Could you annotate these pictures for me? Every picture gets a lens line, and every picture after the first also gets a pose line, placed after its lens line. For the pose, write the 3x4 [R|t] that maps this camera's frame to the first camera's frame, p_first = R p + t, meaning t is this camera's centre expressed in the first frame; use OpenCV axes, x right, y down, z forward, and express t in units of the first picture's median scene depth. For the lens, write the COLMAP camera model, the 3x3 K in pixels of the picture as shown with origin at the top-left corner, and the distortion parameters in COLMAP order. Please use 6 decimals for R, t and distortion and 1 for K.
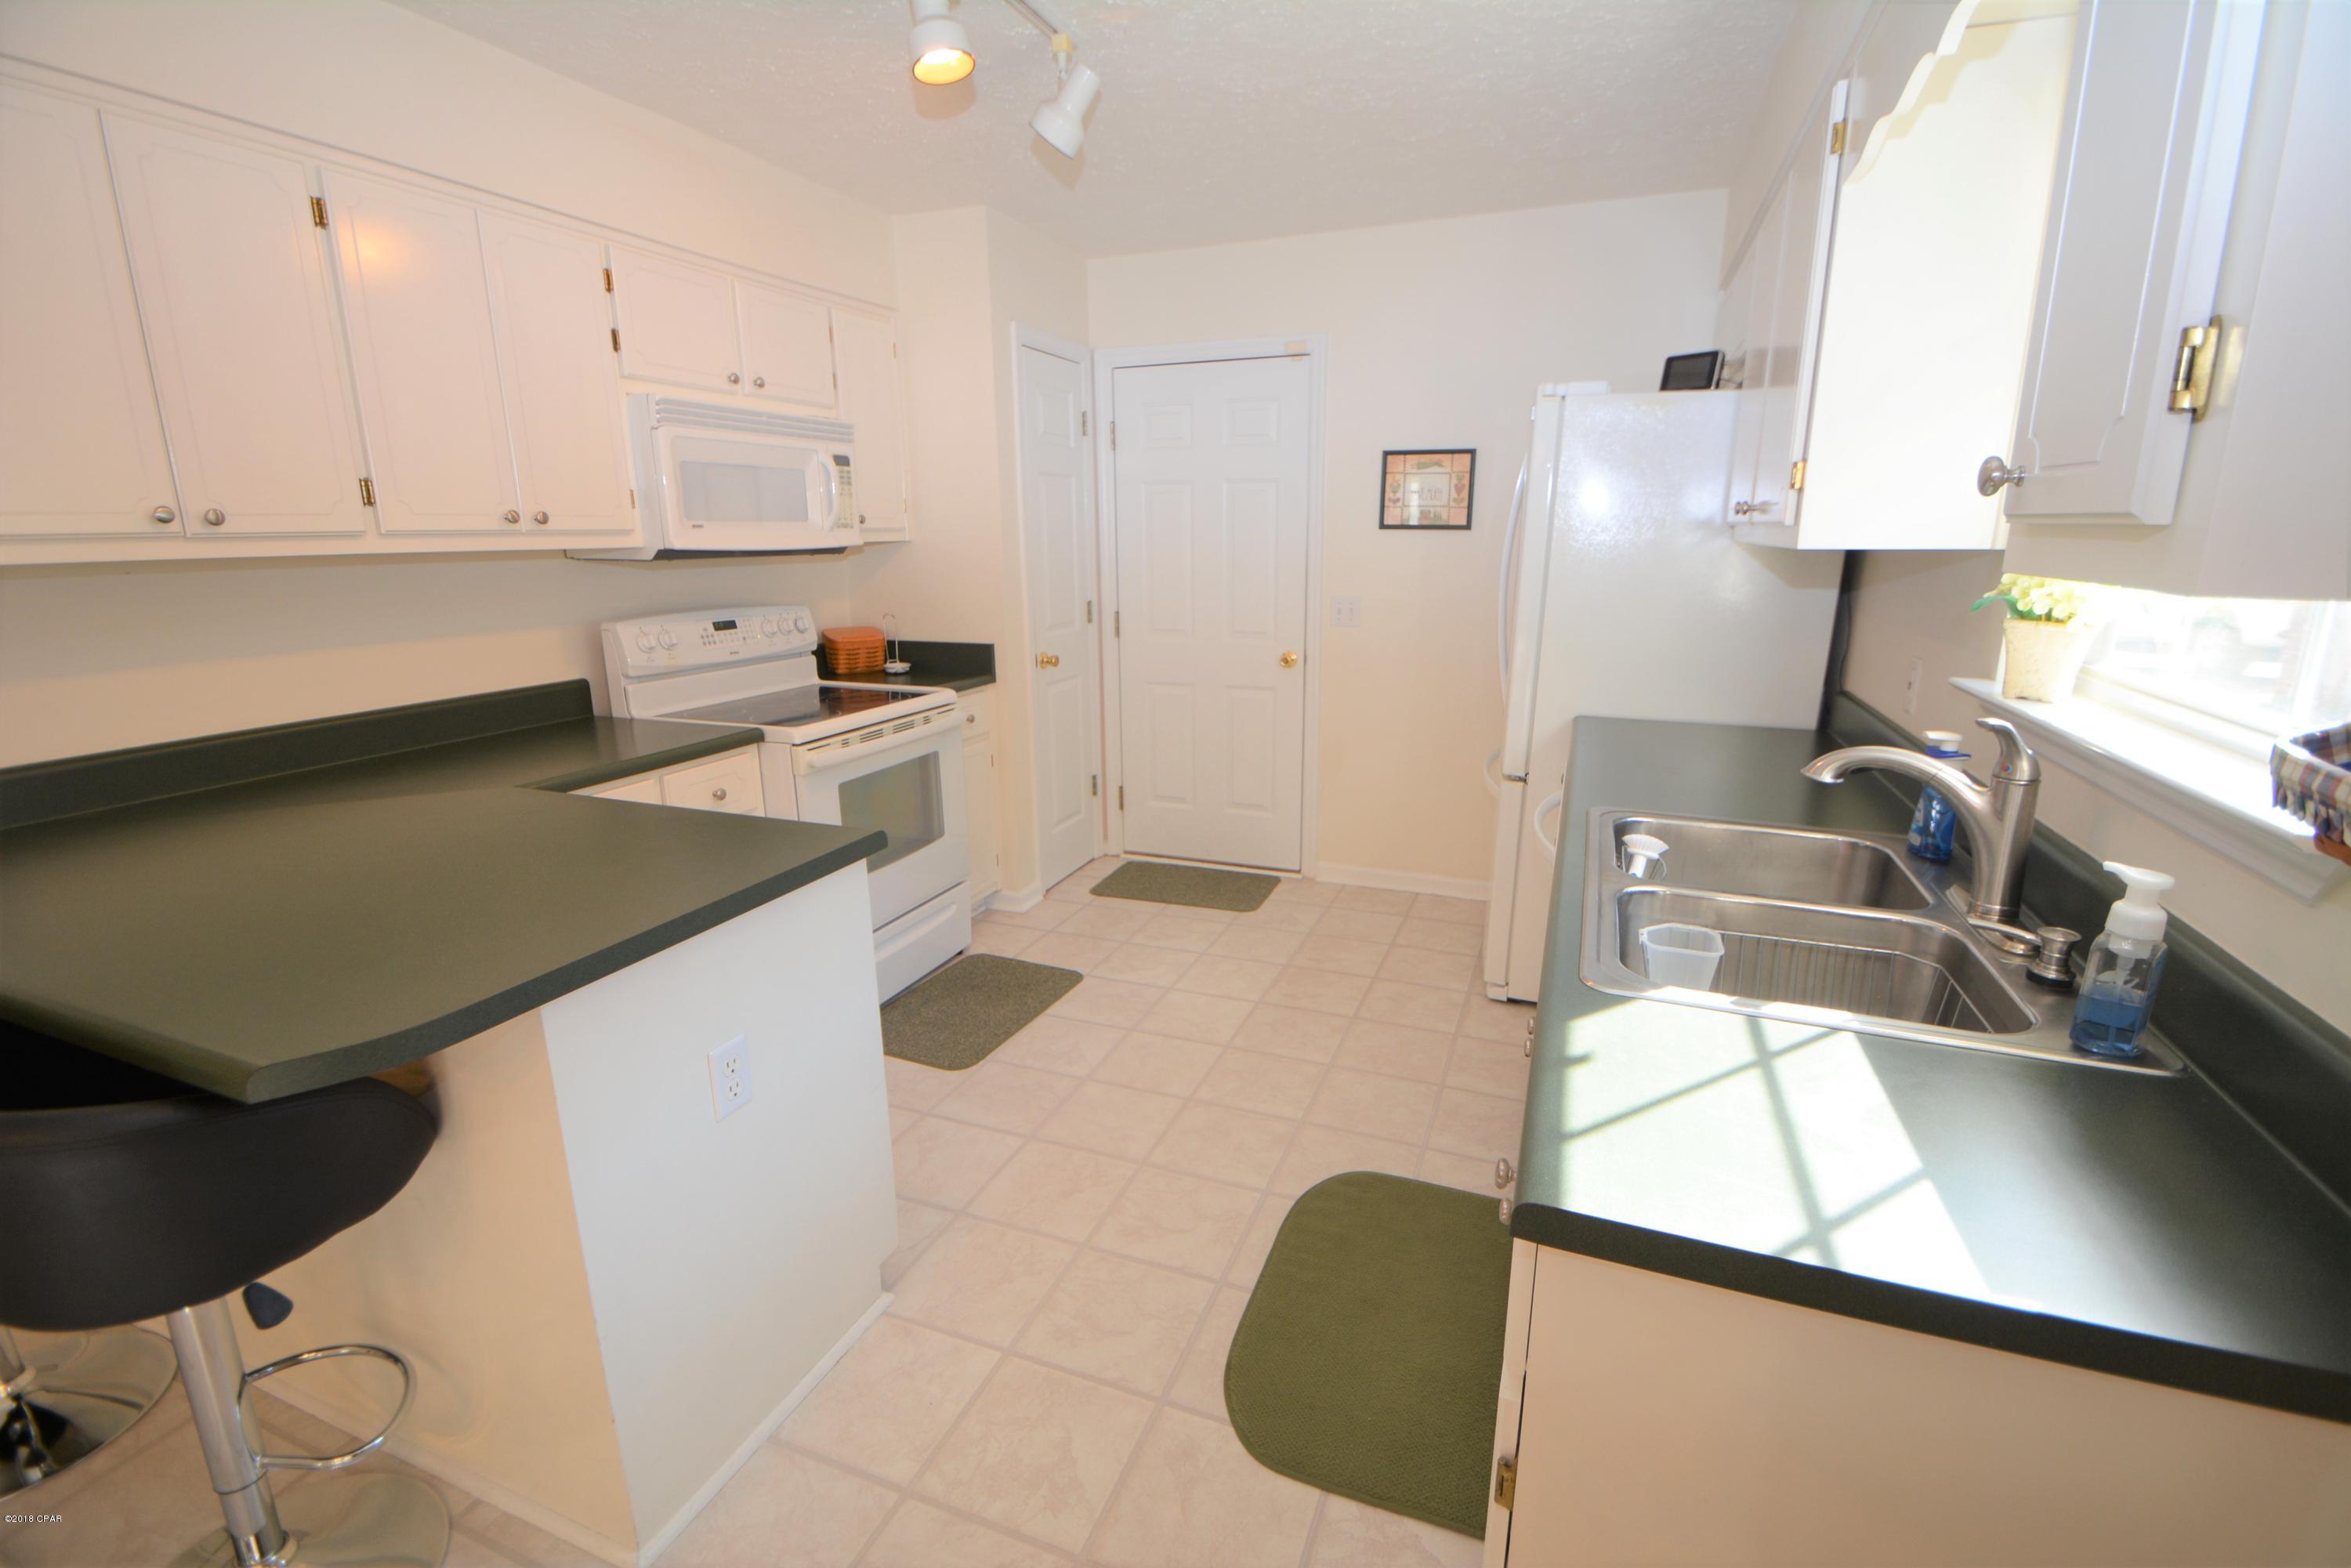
lens RADIAL K [[1022.5, 0, 1184.0], [0, 1022.5, 782.2], [0, 0, 1]] dist [-0.003875, -0.001681]
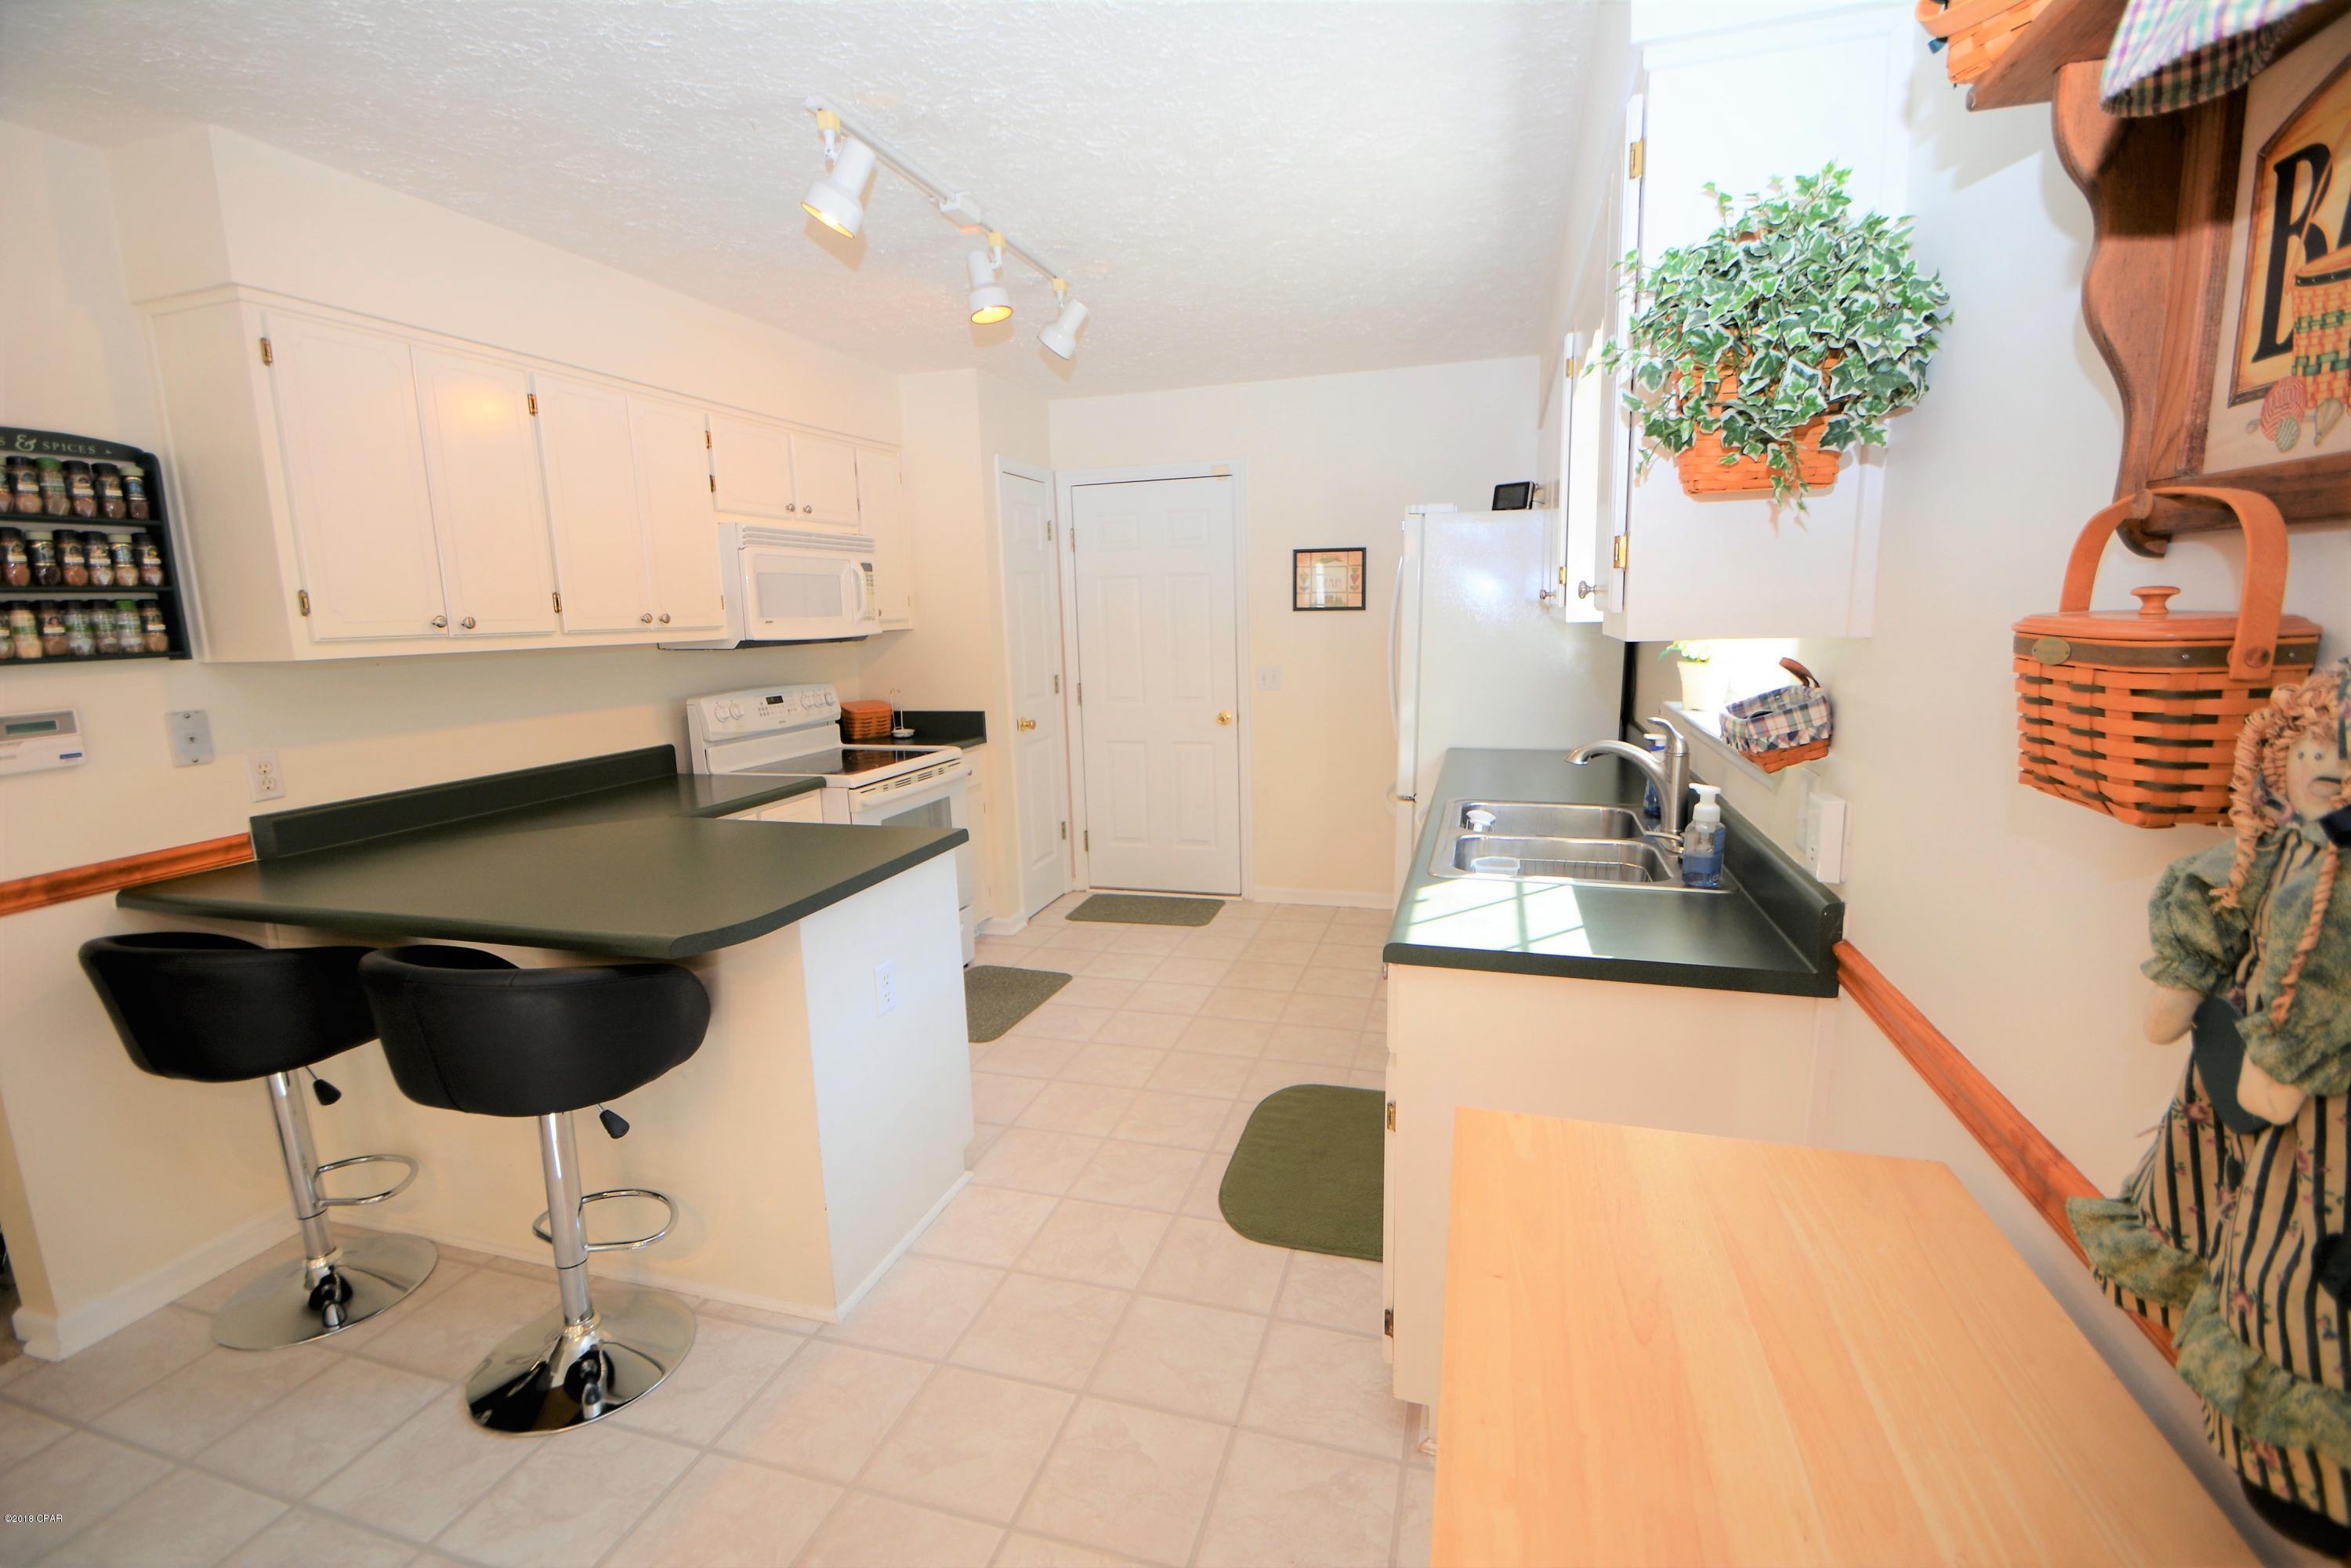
lens RADIAL K [[1022.5, 0, 1183.5], [0, 1022.5, 777.2], [0, 0, 1]] dist [-0.003875, -0.001681]
pose [[0.996433, -0.034067, 0.077205, -0.065536], [0.040146, 0.996098, -0.078595, 0.067328], [-0.074226, 0.081414, 0.993913, -0.306367]]
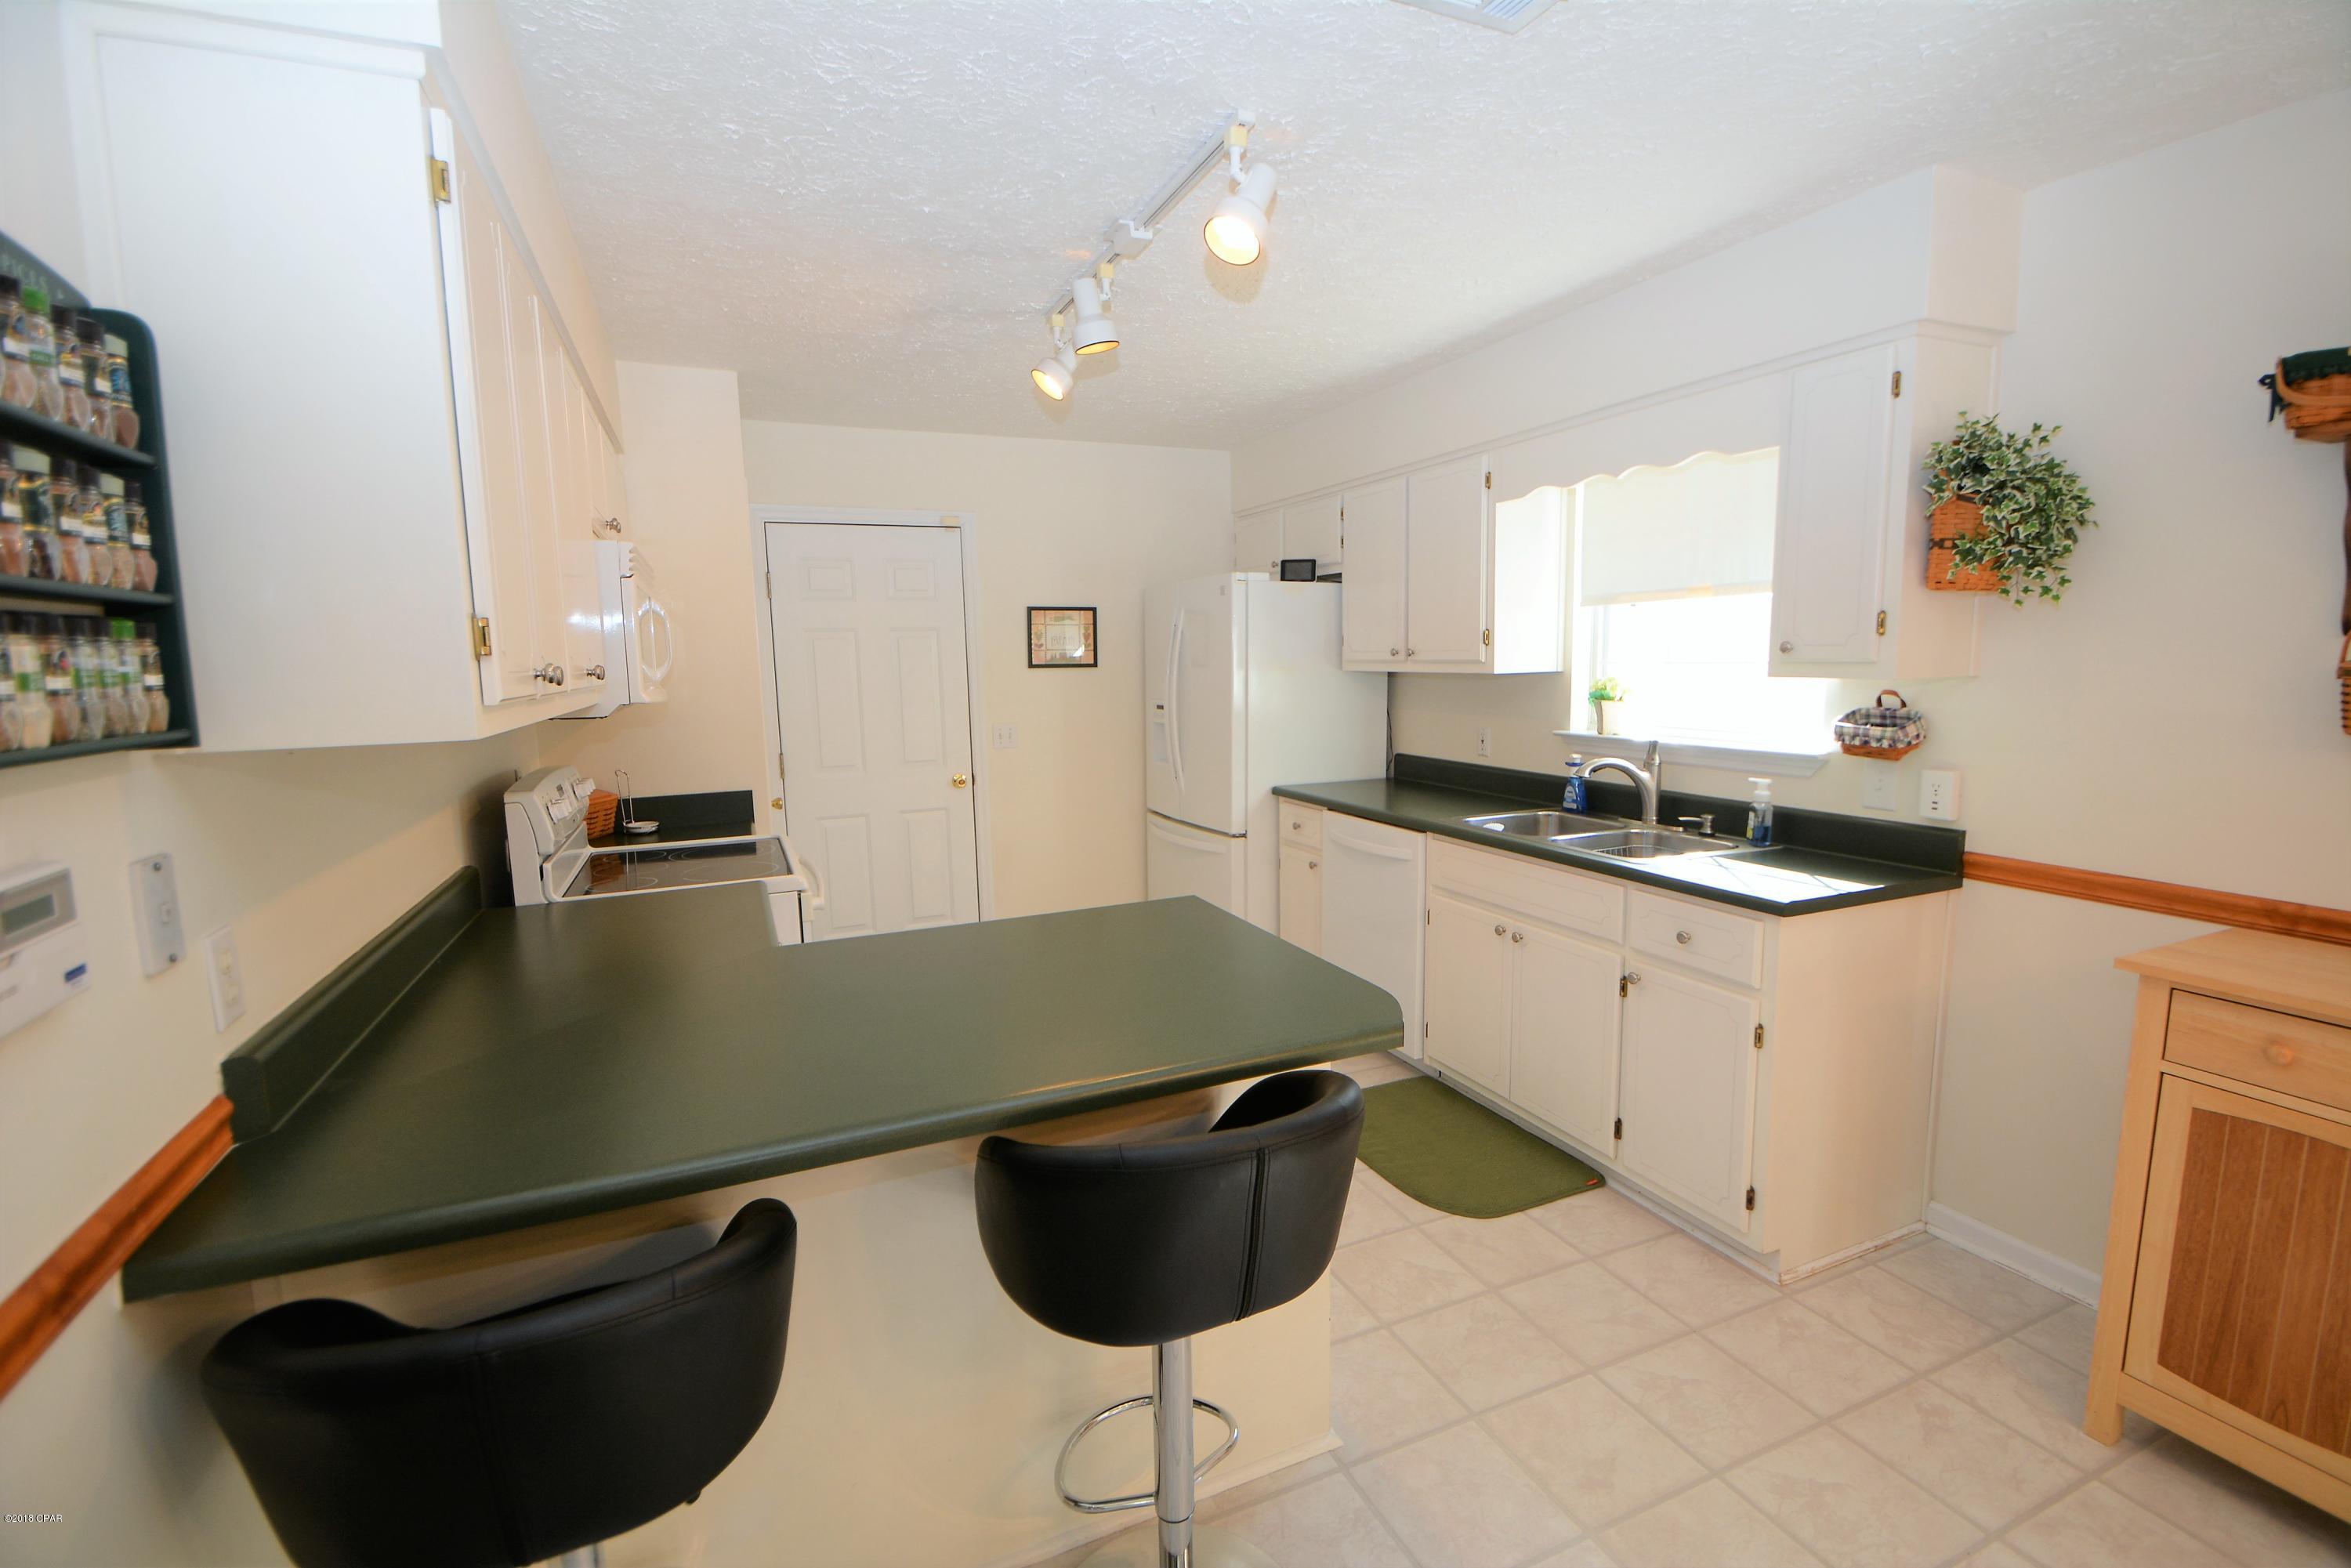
lens RADIAL K [[1022.5, 0, 1169.4], [0, 1022.5, 789.8], [0, 0, 1]] dist [-0.003875, -0.001681]
pose [[0.707831, -0.101731, 0.699018, -0.817954], [0.185295, 0.981663, -0.044766, -0.022494], [-0.681645, 0.161211, 0.713702, 0.033291]]
